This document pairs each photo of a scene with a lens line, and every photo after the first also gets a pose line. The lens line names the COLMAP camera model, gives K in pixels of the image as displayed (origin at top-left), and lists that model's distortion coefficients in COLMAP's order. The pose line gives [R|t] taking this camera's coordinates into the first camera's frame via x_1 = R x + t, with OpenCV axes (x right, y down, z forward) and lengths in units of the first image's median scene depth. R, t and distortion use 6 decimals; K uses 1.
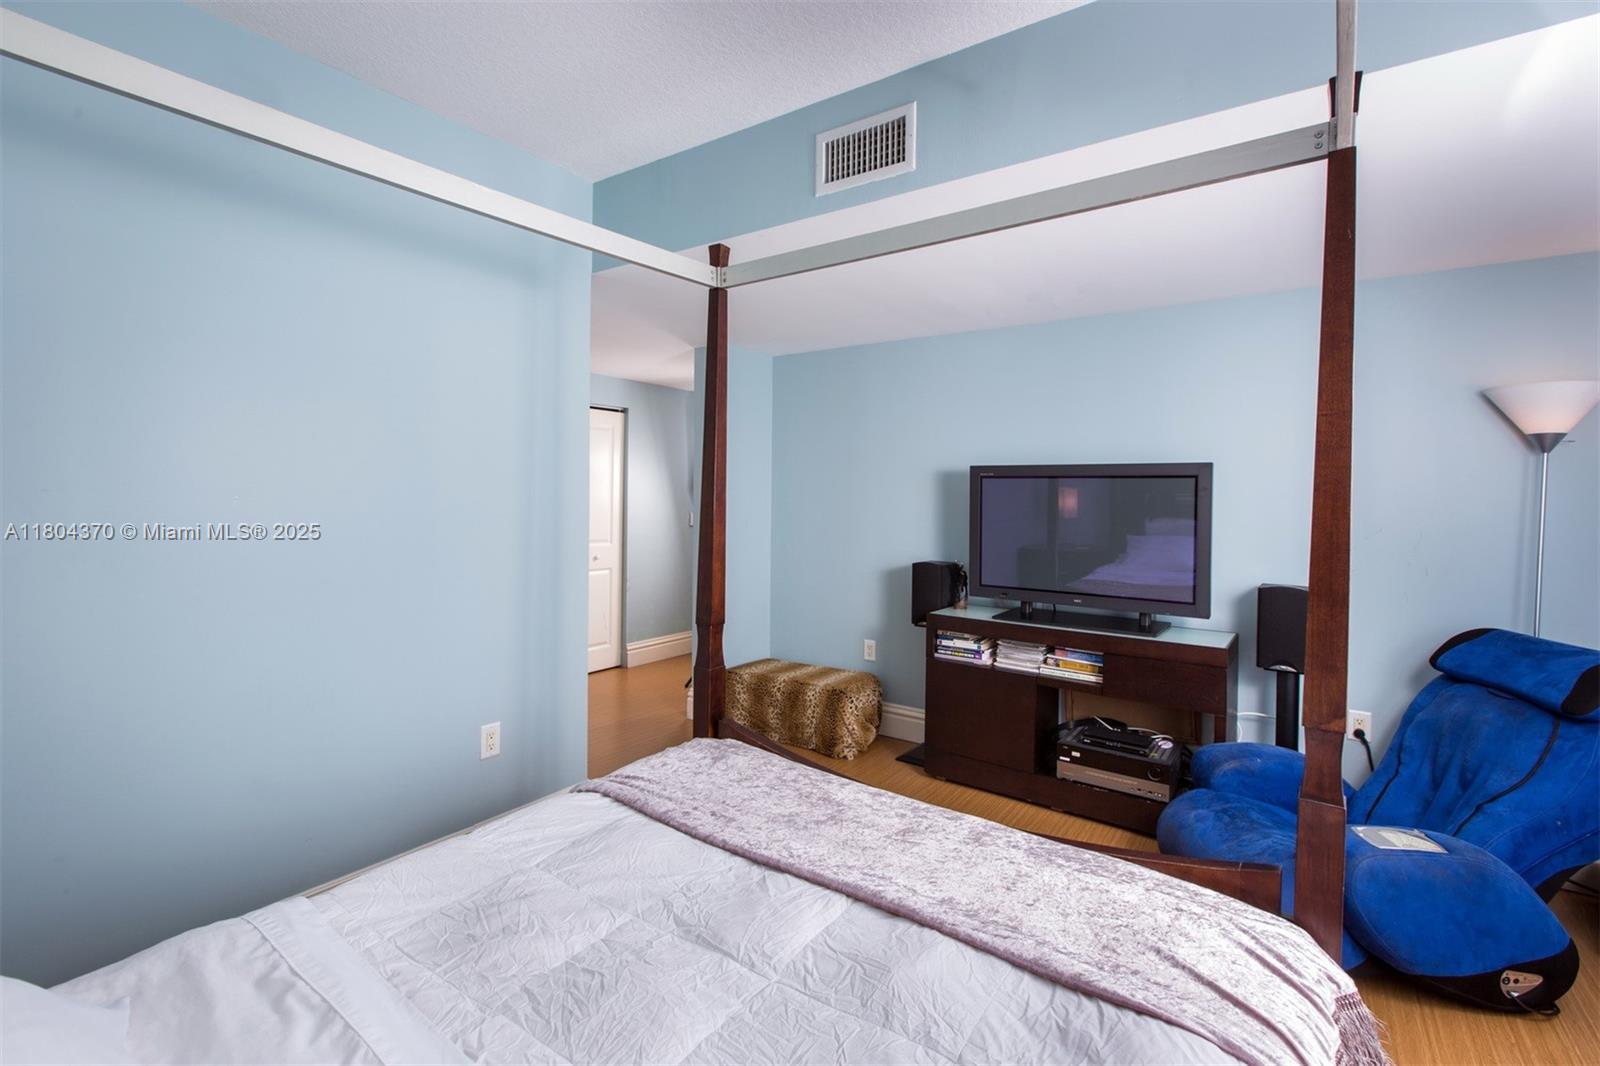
lens RADIAL K [[720.1, 0, 802.8], [0, 720.1, 503.9], [0, 0, 1]] dist [0.000279, -0.000701]
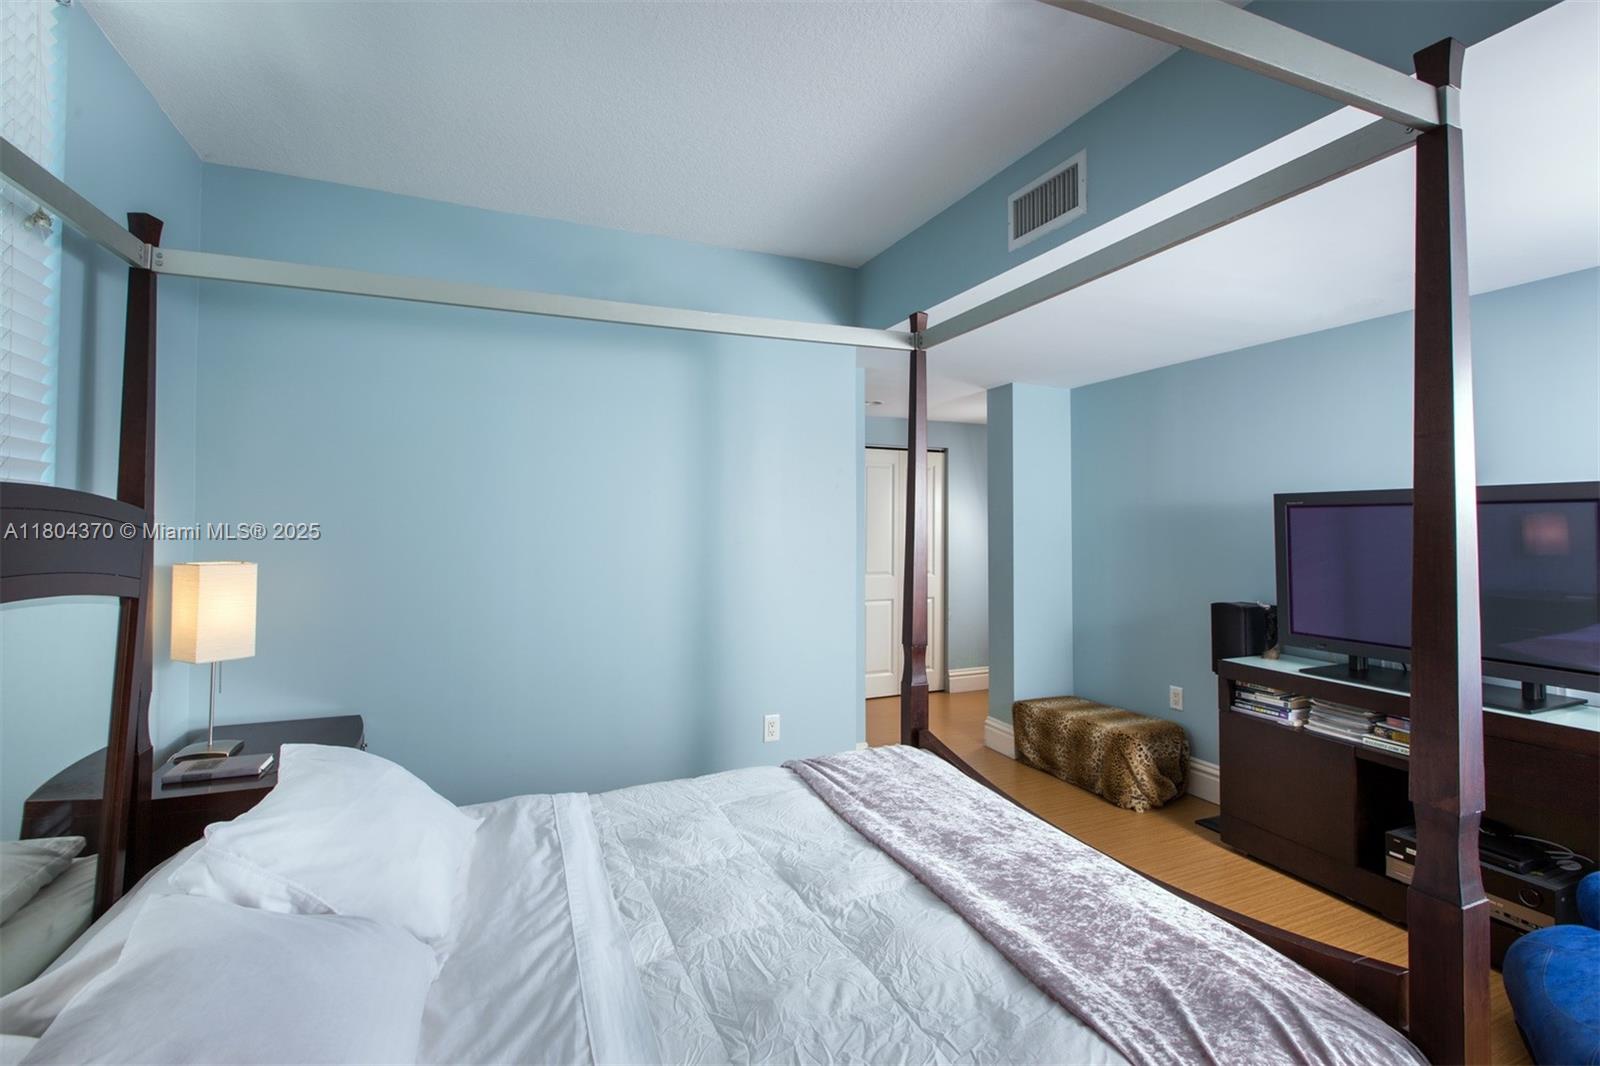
lens RADIAL K [[720.1, 0, 799.4], [0, 720.1, 503.5], [0, 0, 1]] dist [0.000279, -0.000701]
pose [[0.854986, -0.025635, -0.518018, 0.201770], [0.001833, 0.998921, -0.046407, -0.002193], [0.518648, 0.038727, 0.854110, -0.044497]]
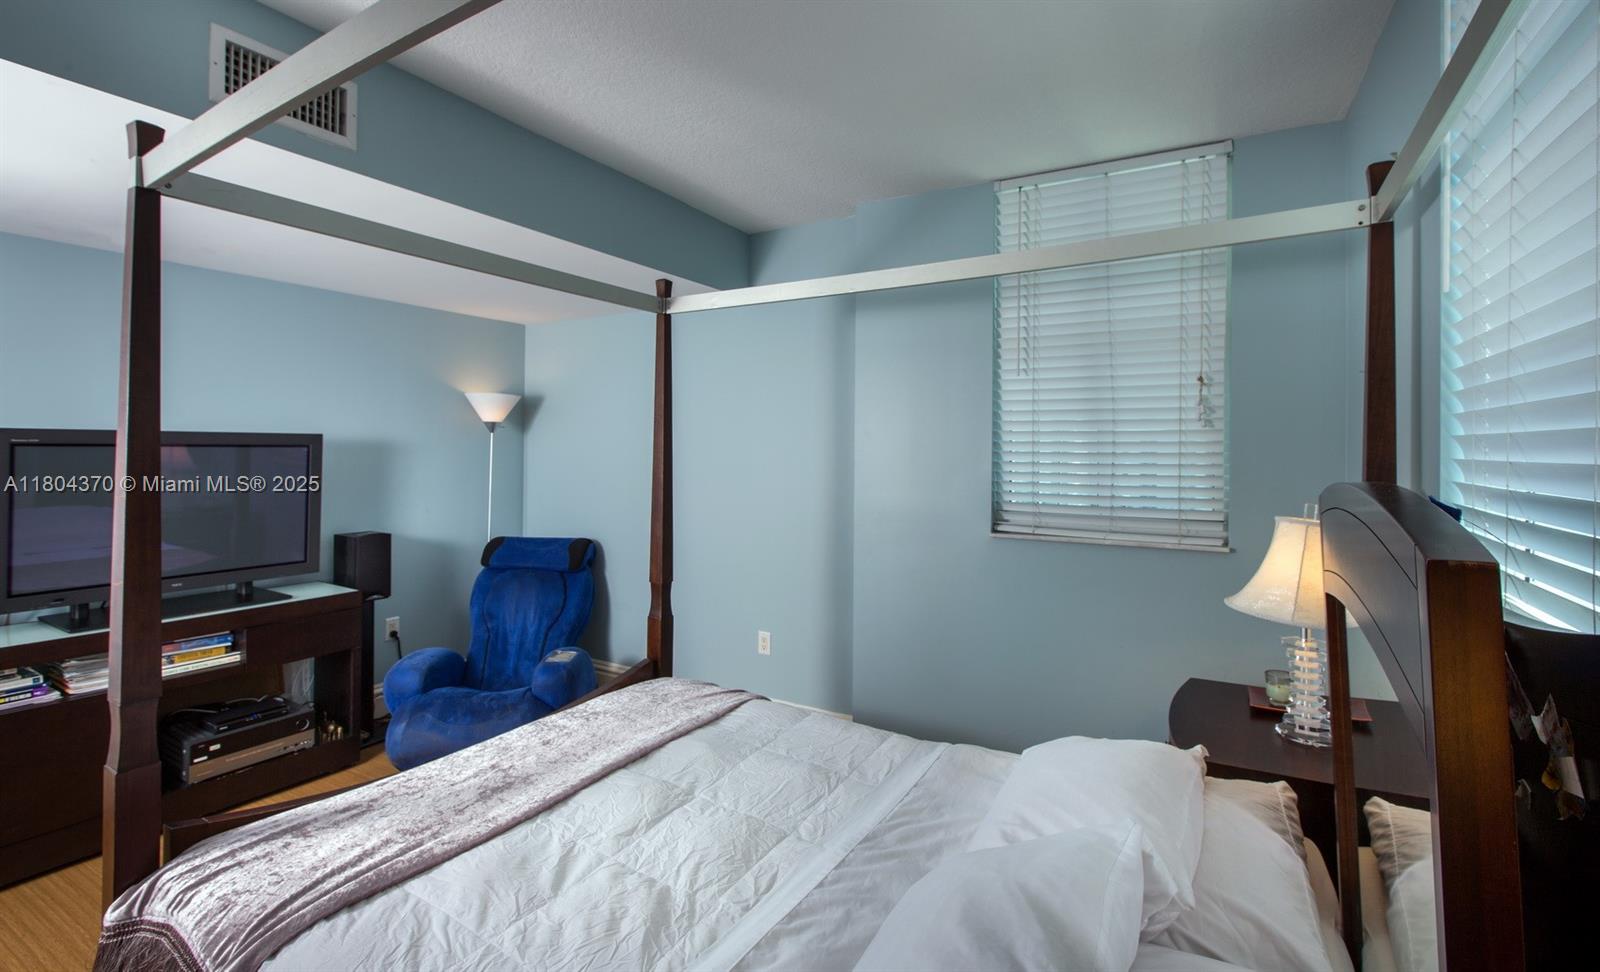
lens RADIAL K [[696.4, 0, 809.3], [0, 696.4, 441.3], [0, 0, 1]] dist [0.002348, -0.000264]
pose [[-0.086930, -0.005056, 0.996202, -0.525009], [0.000029, 0.999987, 0.005077, -0.045433], [-0.996214, 0.000470, -0.086929, 0.287909]]
